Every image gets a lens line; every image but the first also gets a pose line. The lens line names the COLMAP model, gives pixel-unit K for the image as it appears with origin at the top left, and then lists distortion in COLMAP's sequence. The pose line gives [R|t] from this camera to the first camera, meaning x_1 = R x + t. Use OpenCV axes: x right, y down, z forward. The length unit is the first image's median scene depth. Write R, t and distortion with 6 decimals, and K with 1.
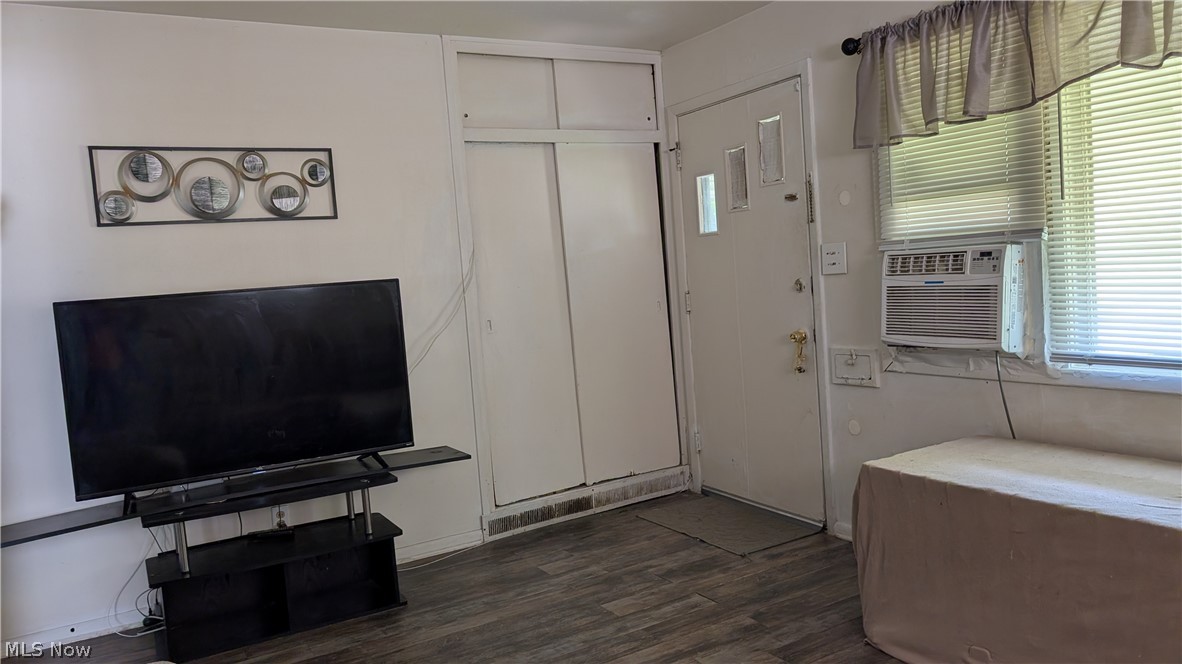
lens RADIAL K [[866.7, 0, 596.5], [0, 866.7, 330.8], [0, 0, 1]] dist [0.005400, 0.000685]
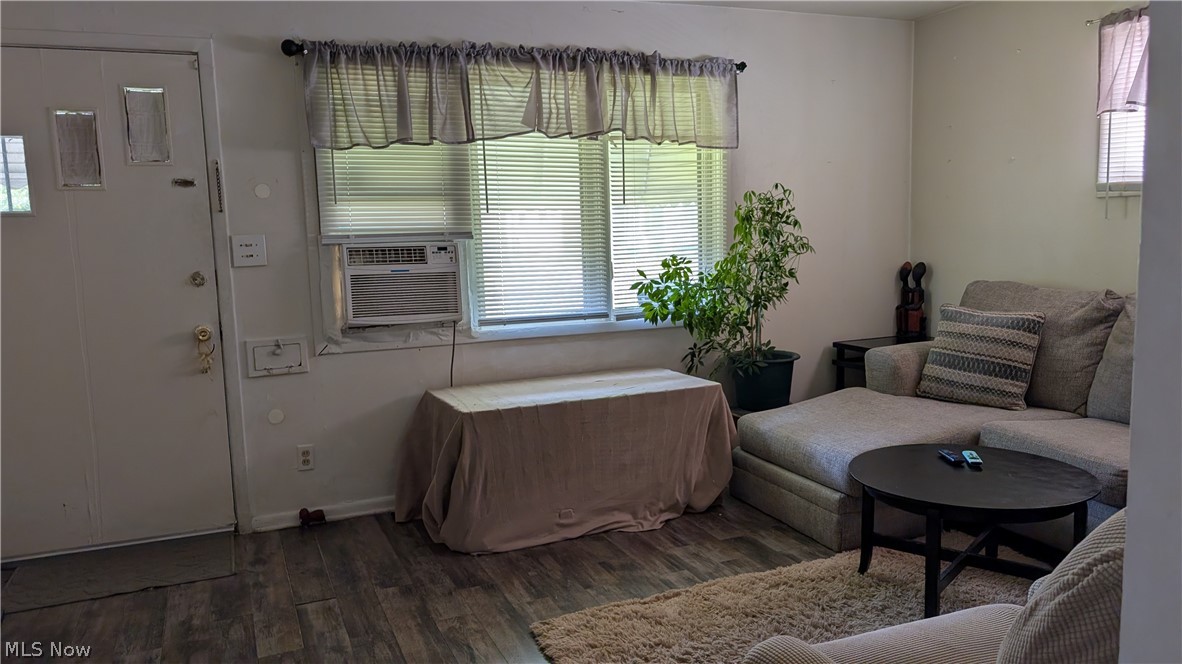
lens RADIAL K [[866.7, 0, 592.0], [0, 866.7, 334.9], [0, 0, 1]] dist [0.005400, 0.000685]
pose [[0.122073, -0.054181, 0.991041, -0.743295], [0.086839, 0.995263, 0.043715, 0.003750], [-0.988715, 0.080725, 0.126200, 0.550200]]
